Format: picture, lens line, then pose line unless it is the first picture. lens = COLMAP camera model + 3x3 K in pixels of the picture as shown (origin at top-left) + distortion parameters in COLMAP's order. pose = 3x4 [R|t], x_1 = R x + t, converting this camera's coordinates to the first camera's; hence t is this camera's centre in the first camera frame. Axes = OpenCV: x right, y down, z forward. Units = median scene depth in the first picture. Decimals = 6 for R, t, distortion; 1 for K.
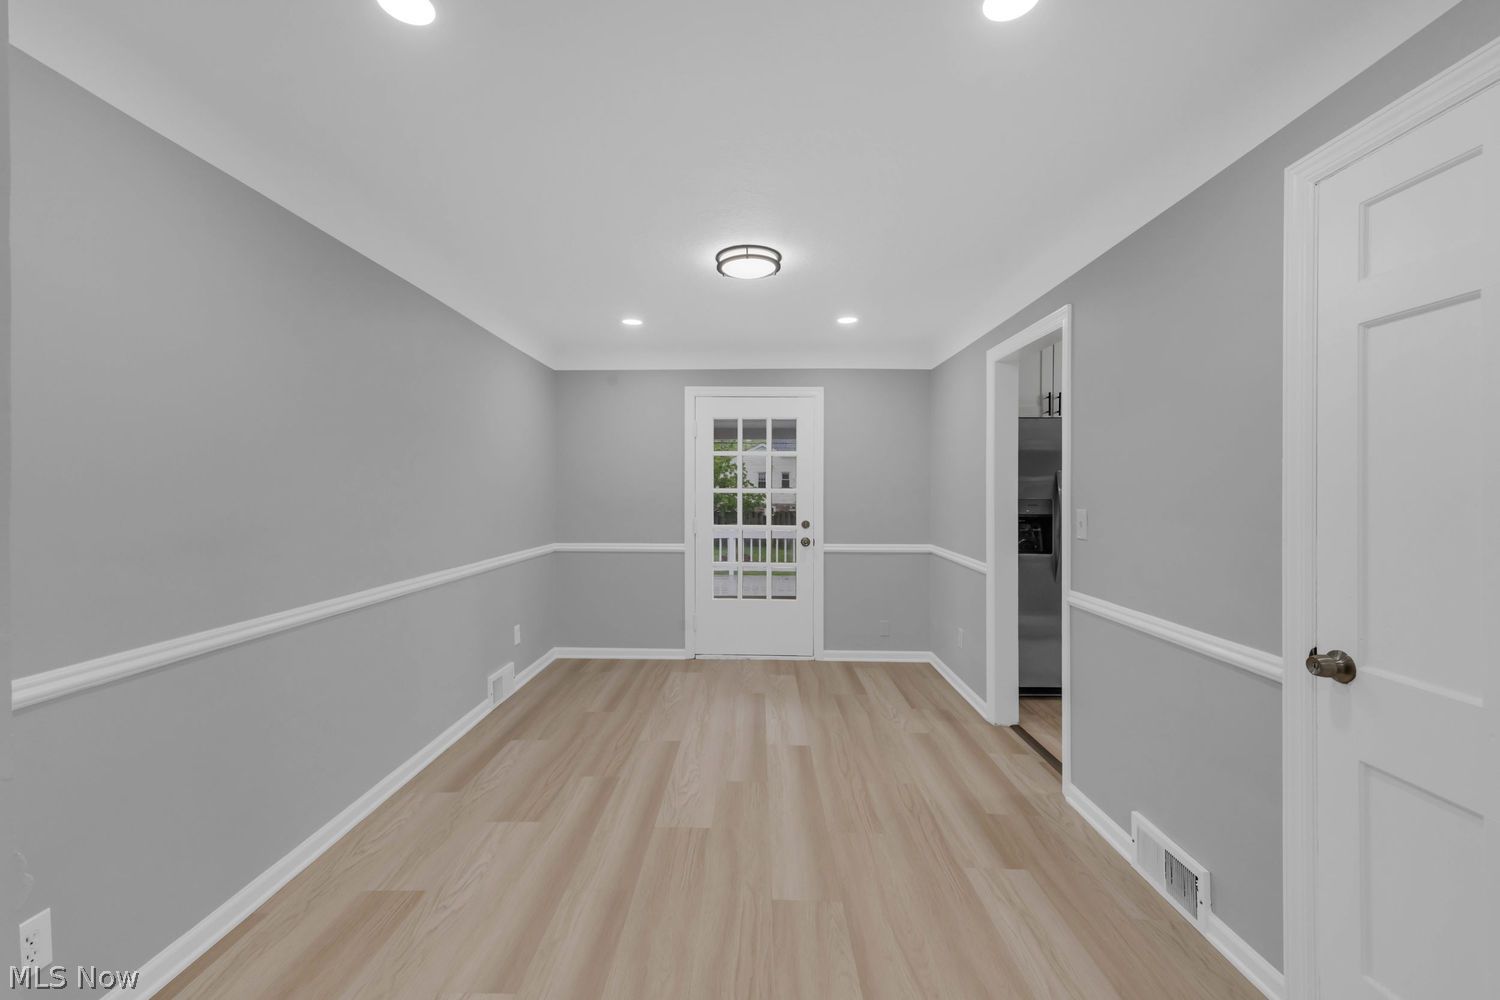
lens RADIAL K [[615.0, 0, 746.1], [0, 615.0, 490.7], [0, 0, 1]] dist [-0.002747, -0.000065]
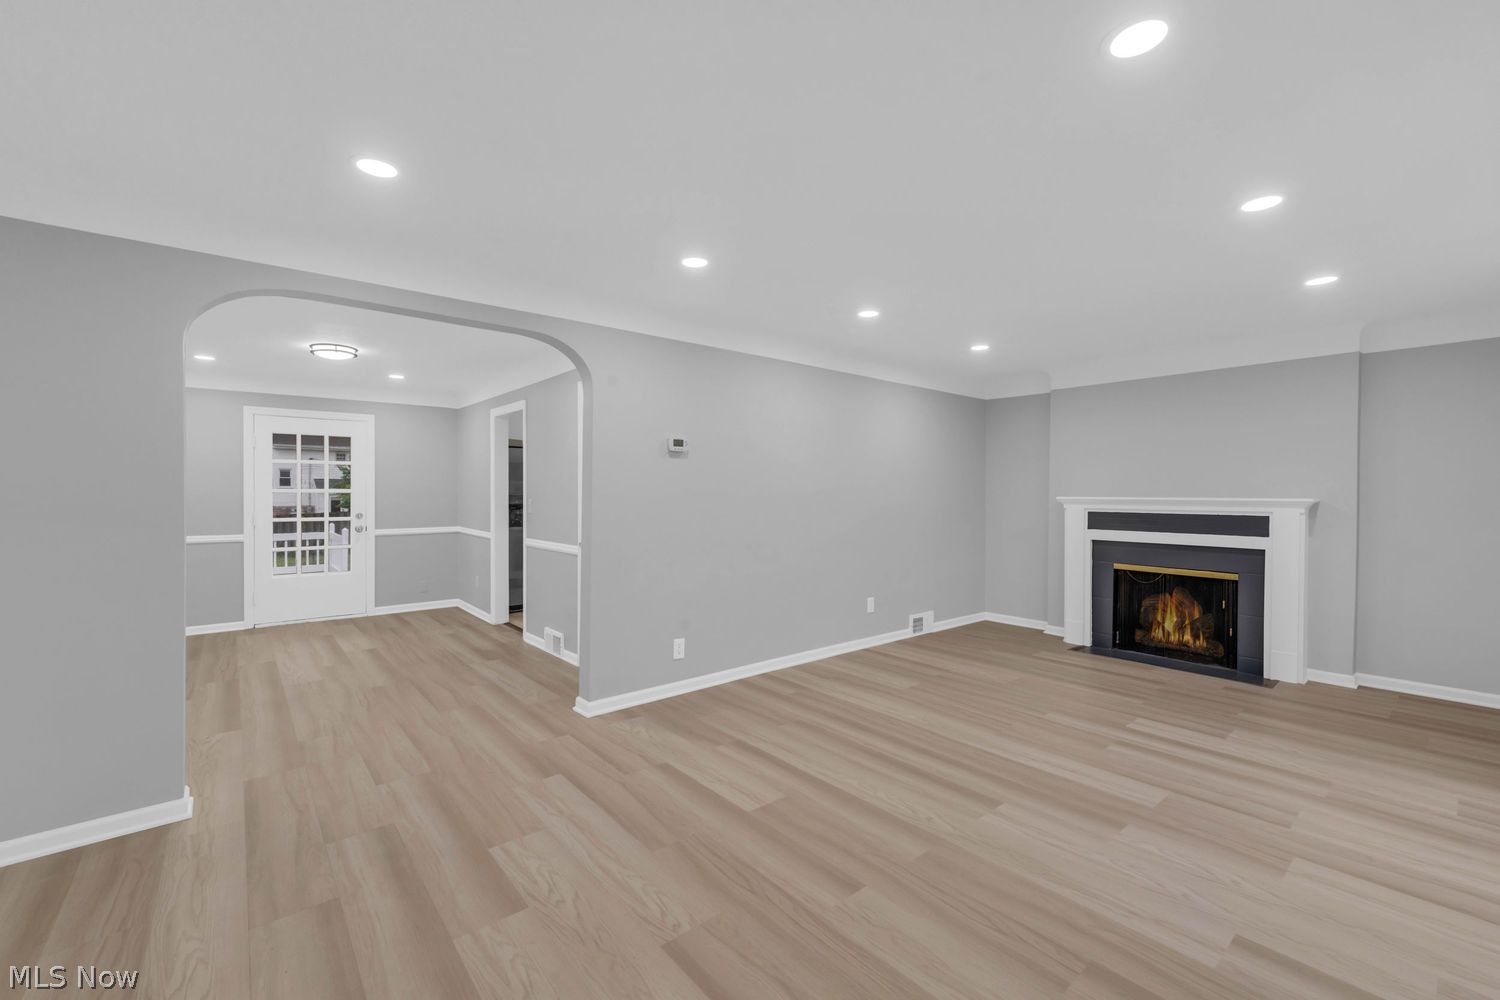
lens RADIAL K [[615.0, 0, 746.1], [0, 615.0, 490.7], [0, 0, 1]] dist [-0.002747, -0.000065]
pose [[0.755938, -0.004145, 0.654630, -0.149487], [0.002757, 0.999991, 0.003148, -0.002026], [-0.654637, -0.000574, 0.755943, -0.594203]]
